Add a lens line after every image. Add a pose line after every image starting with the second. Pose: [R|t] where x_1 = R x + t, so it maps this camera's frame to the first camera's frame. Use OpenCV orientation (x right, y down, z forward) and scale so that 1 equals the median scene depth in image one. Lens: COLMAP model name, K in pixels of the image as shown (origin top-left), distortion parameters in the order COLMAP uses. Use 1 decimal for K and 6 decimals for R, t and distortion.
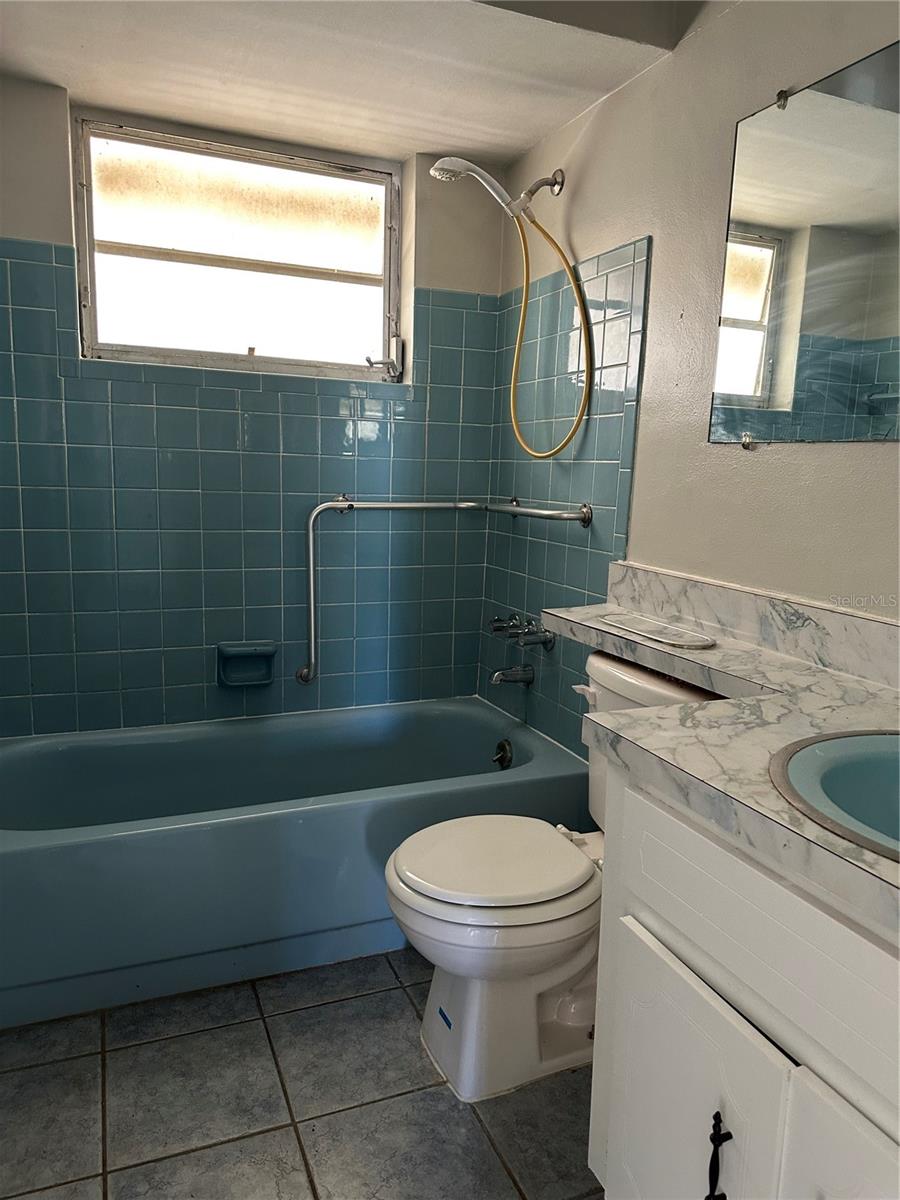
lens RADIAL K [[840.7, 0, 450.0], [0, 840.7, 600.0], [0, 0, 1]] dist [0.075597, -0.074665]
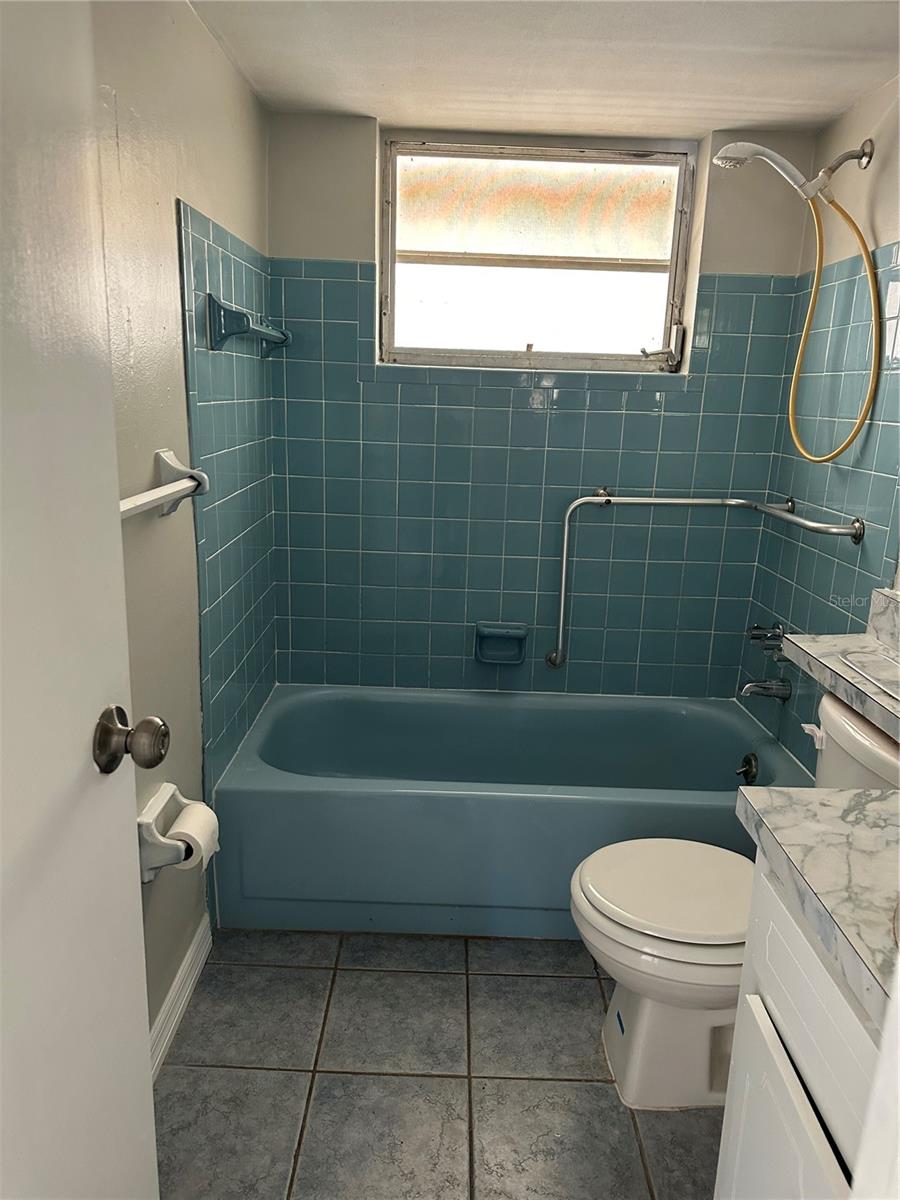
lens RADIAL K [[844.5, 0, 450.0], [0, 844.5, 600.0], [0, 0, 1]] dist [0.065615, -0.071518]
pose [[0.924566, 0.095090, -0.368966, 0.102374], [-0.068922, 0.994122, 0.083498, -0.073657], [0.374737, -0.051769, 0.925685, -0.017793]]
